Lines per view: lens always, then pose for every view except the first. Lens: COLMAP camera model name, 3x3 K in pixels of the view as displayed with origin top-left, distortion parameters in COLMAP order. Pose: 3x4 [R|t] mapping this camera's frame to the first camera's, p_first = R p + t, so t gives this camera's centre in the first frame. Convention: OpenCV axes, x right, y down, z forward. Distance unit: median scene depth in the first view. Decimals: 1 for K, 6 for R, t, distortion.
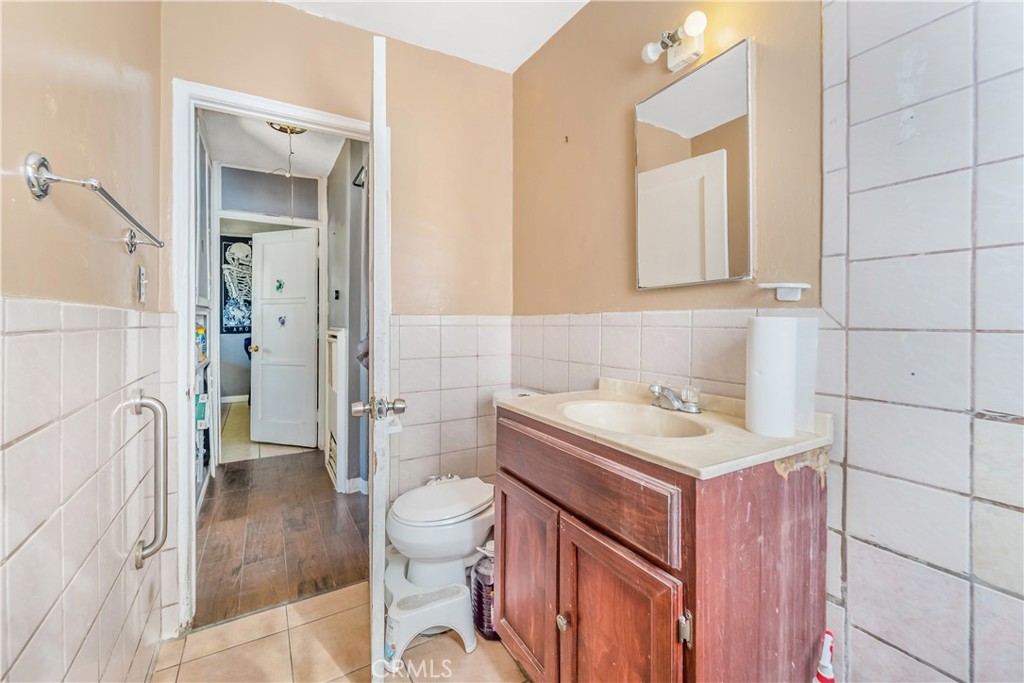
lens RADIAL K [[423.2, 0, 510.6], [0, 423.2, 323.2], [0, 0, 1]] dist [-0.017286, -0.000028]
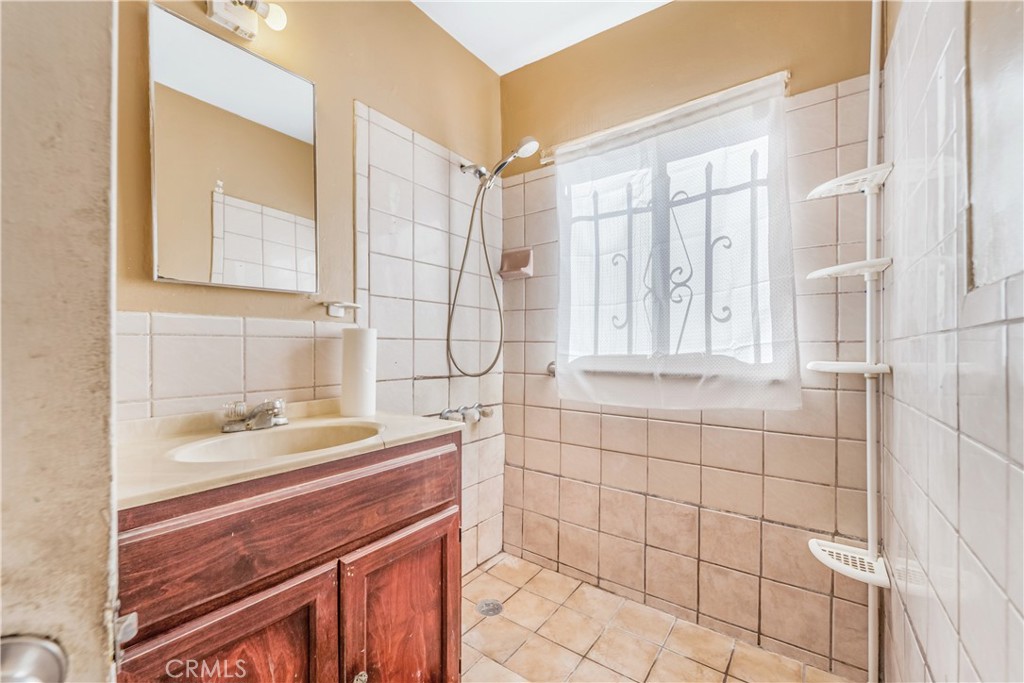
lens RADIAL K [[422.8, 0, 509.5], [0, 422.8, 346.7], [0, 0, 1]] dist [-0.019690, -0.000307]
pose [[-0.405733, -0.004901, 0.913979, -0.831947], [0.001735, 0.999980, 0.006132, 0.036851], [-0.913990, 0.004074, -0.405716, 1.150280]]
